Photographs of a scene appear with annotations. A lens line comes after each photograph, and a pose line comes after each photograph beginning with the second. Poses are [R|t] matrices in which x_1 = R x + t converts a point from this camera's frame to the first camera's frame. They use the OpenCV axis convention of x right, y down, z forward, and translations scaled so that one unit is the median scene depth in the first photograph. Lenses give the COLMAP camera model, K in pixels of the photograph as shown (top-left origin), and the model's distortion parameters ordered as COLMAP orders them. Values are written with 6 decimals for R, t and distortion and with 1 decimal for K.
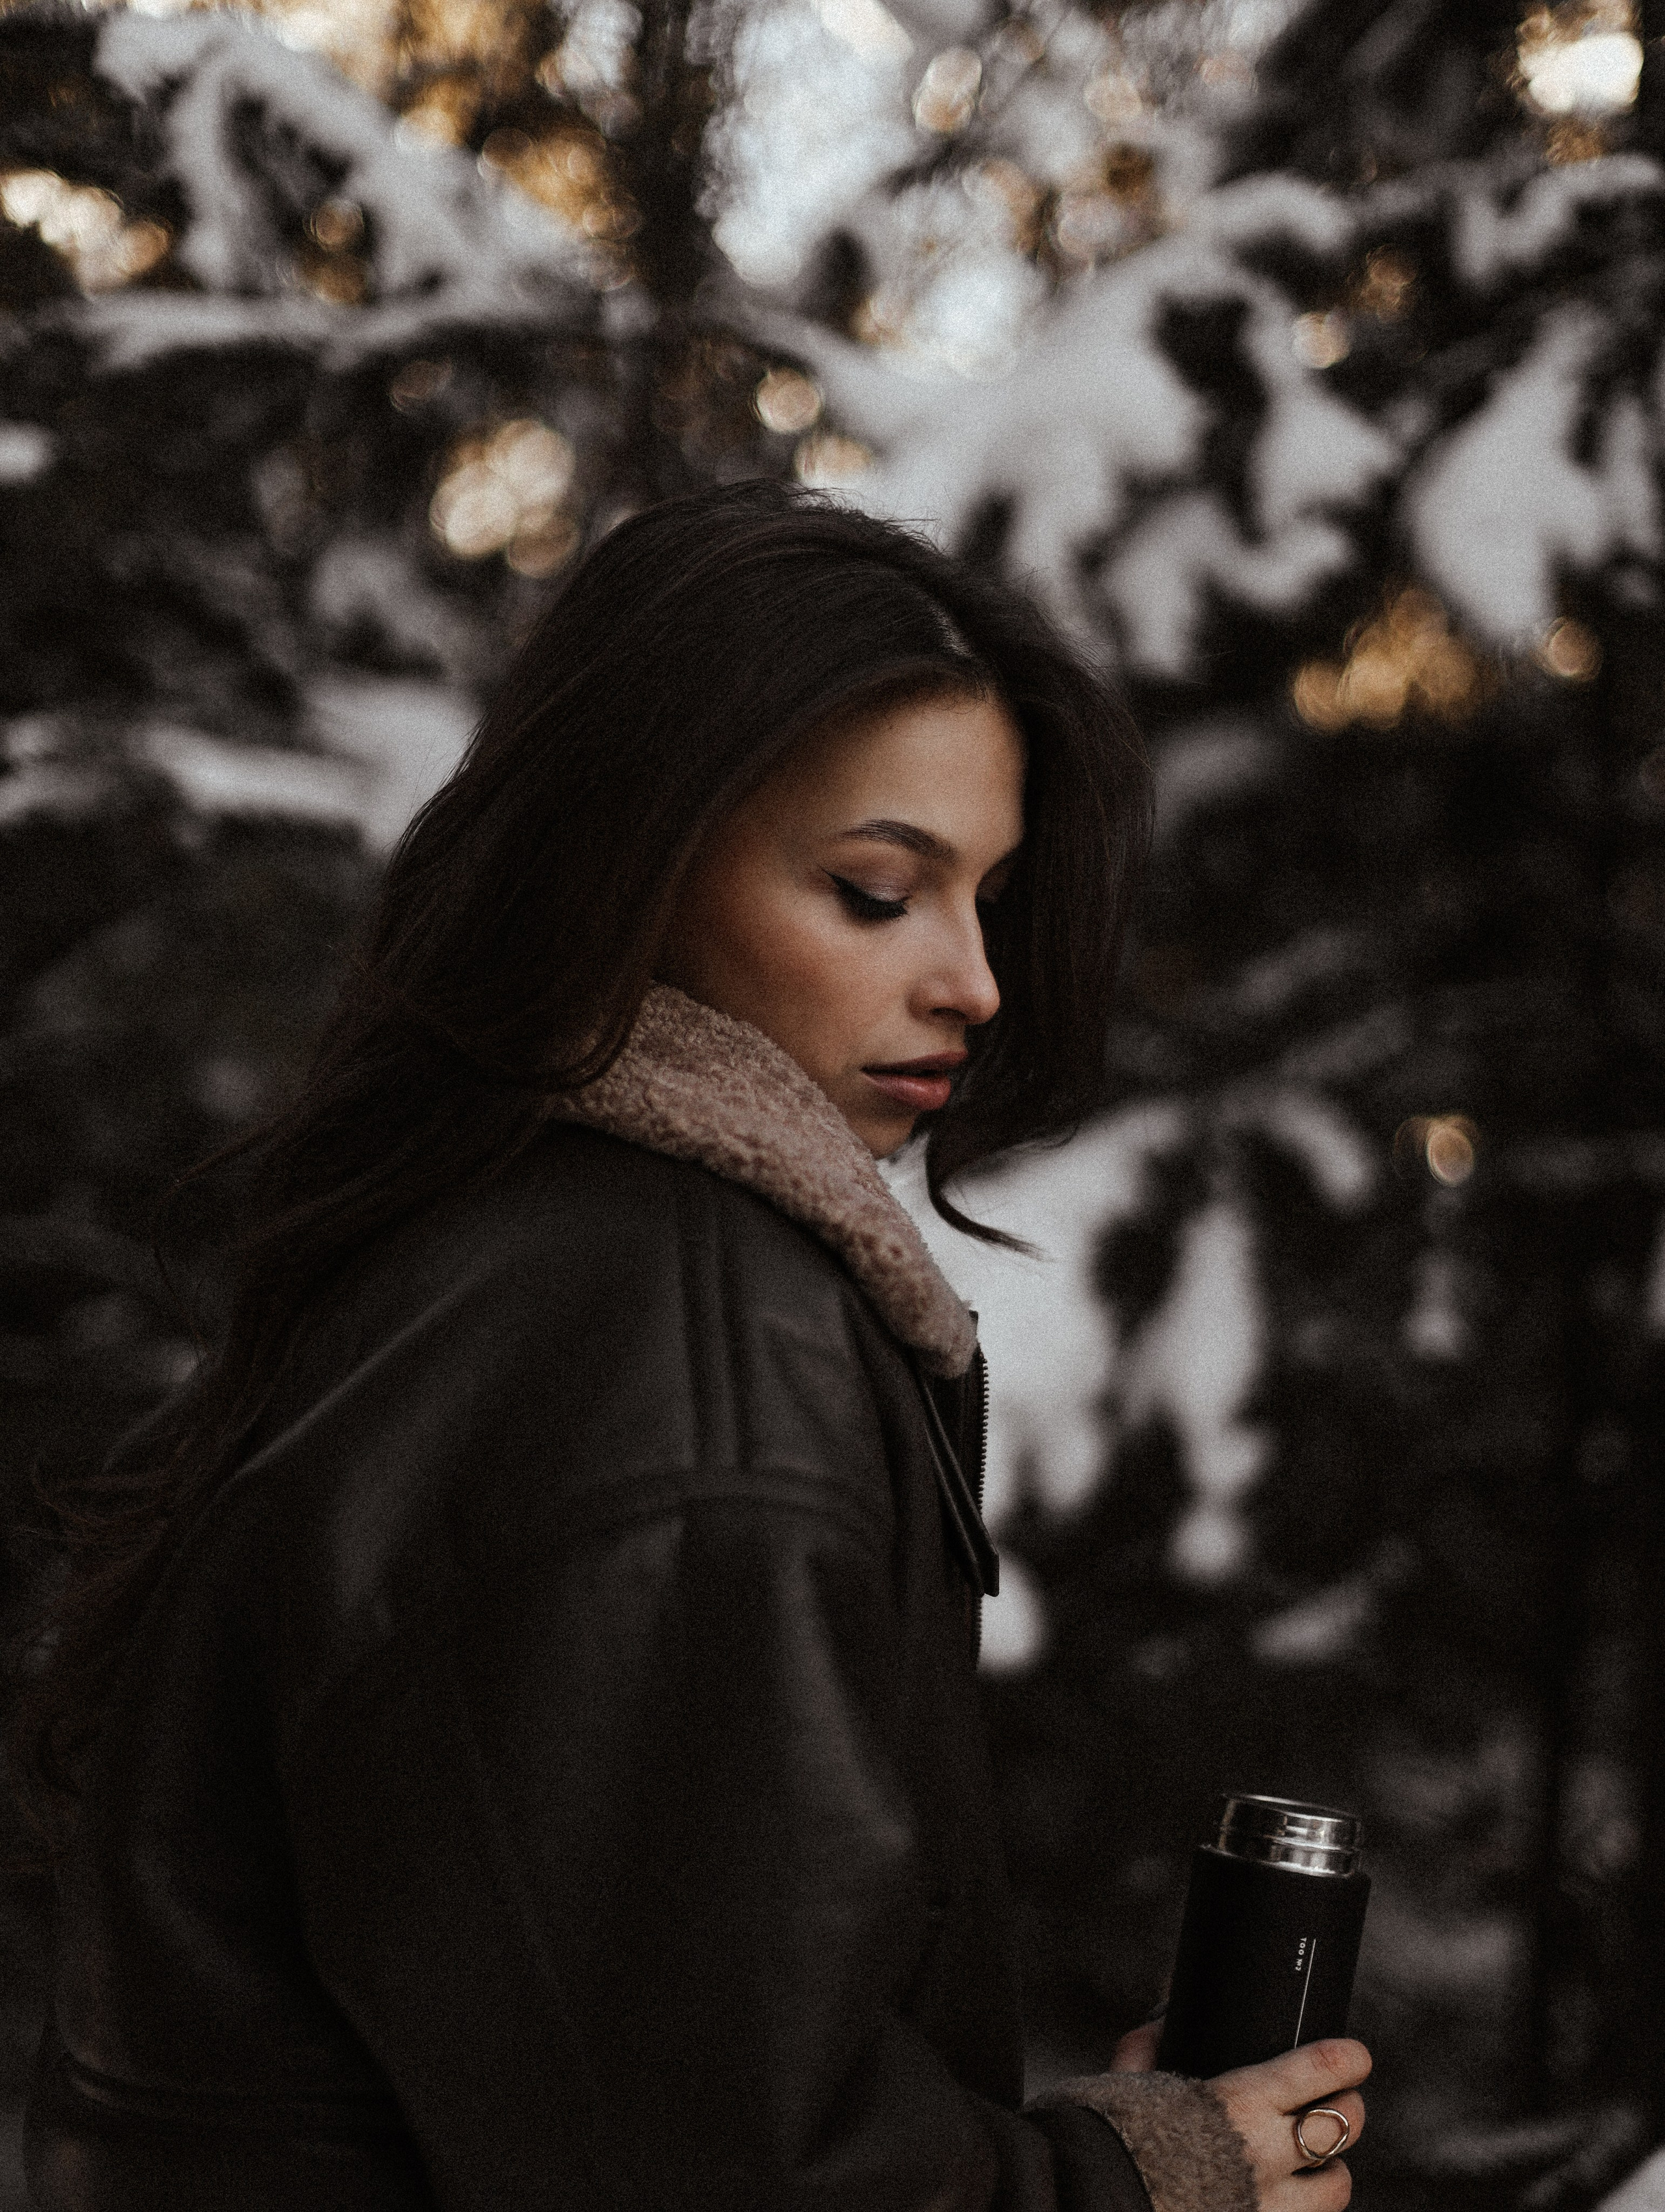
lens RADIAL K [[3624.2, 0, 832.5], [0, 3624.2, 1106.0], [0, 0, 1]] dist [-0.192392, 0.244697]
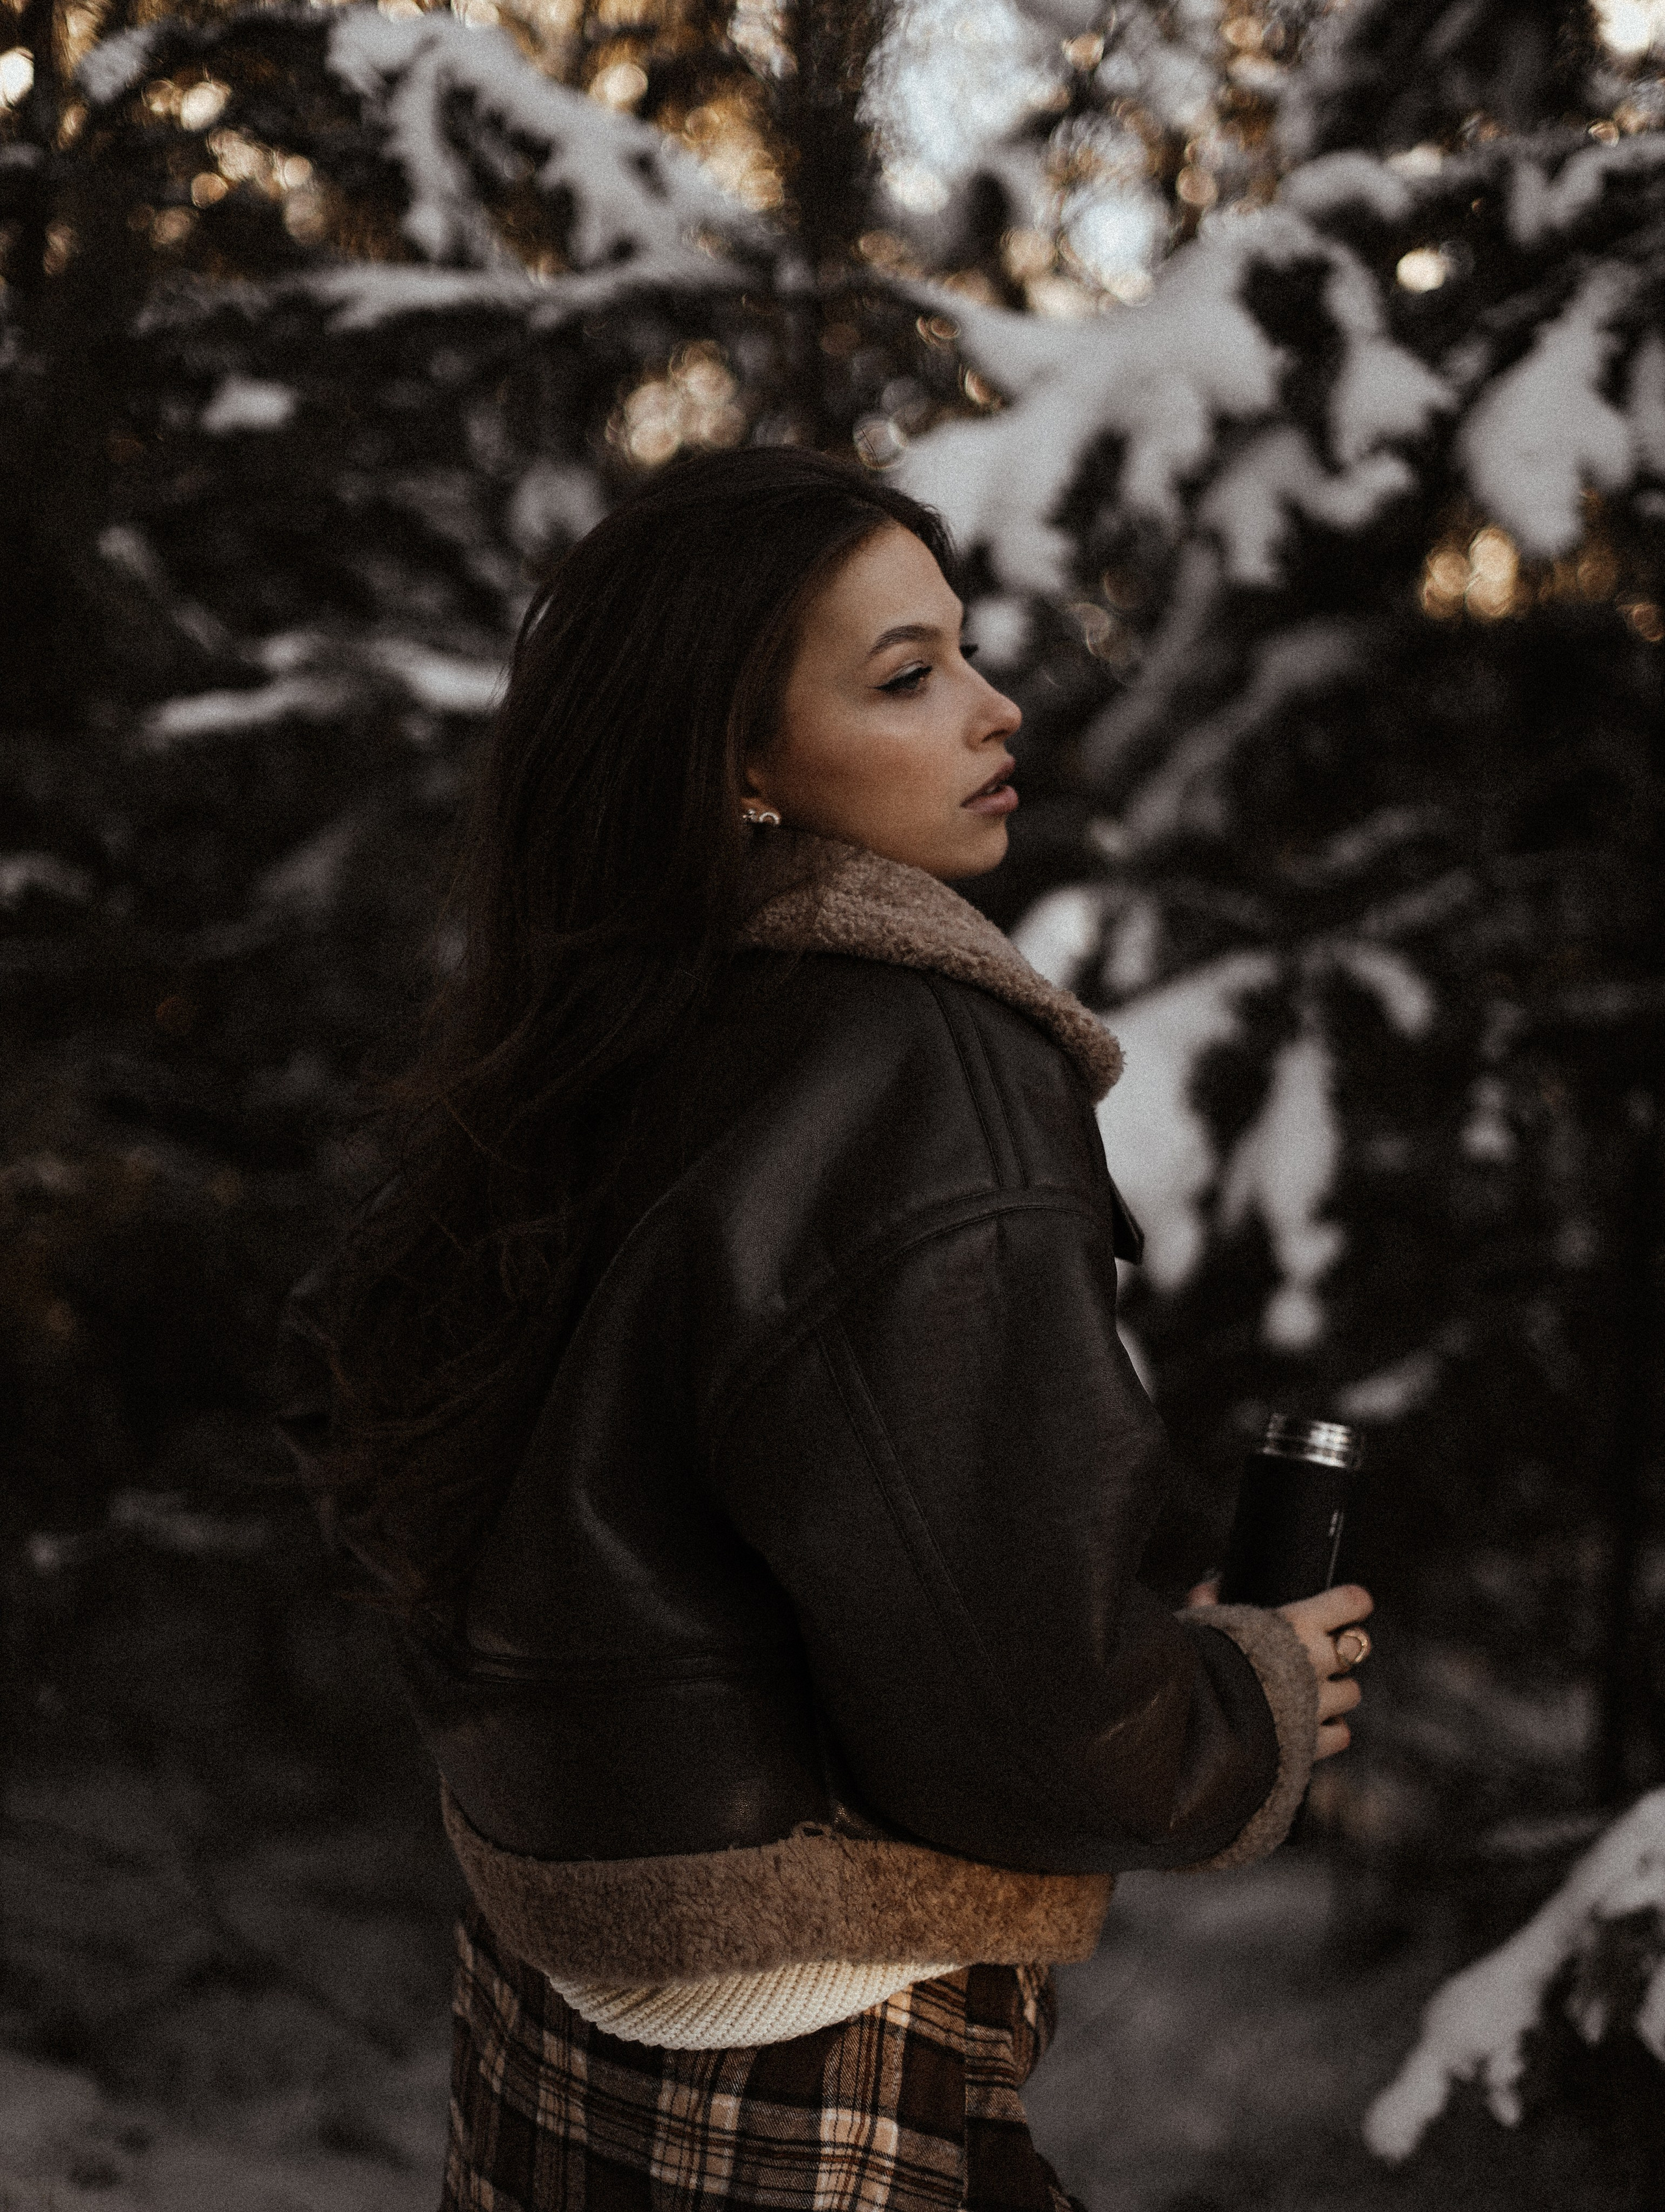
lens RADIAL K [[3624.2, 0, 832.5], [0, 3624.2, 1106.0], [0, 0, 1]] dist [-0.192392, 0.244697]
pose [[0.998878, -0.007252, -0.046795, 0.007781], [0.008619, 0.999540, 0.029085, 0.013031], [0.046563, -0.029456, 0.998481, -0.162271]]
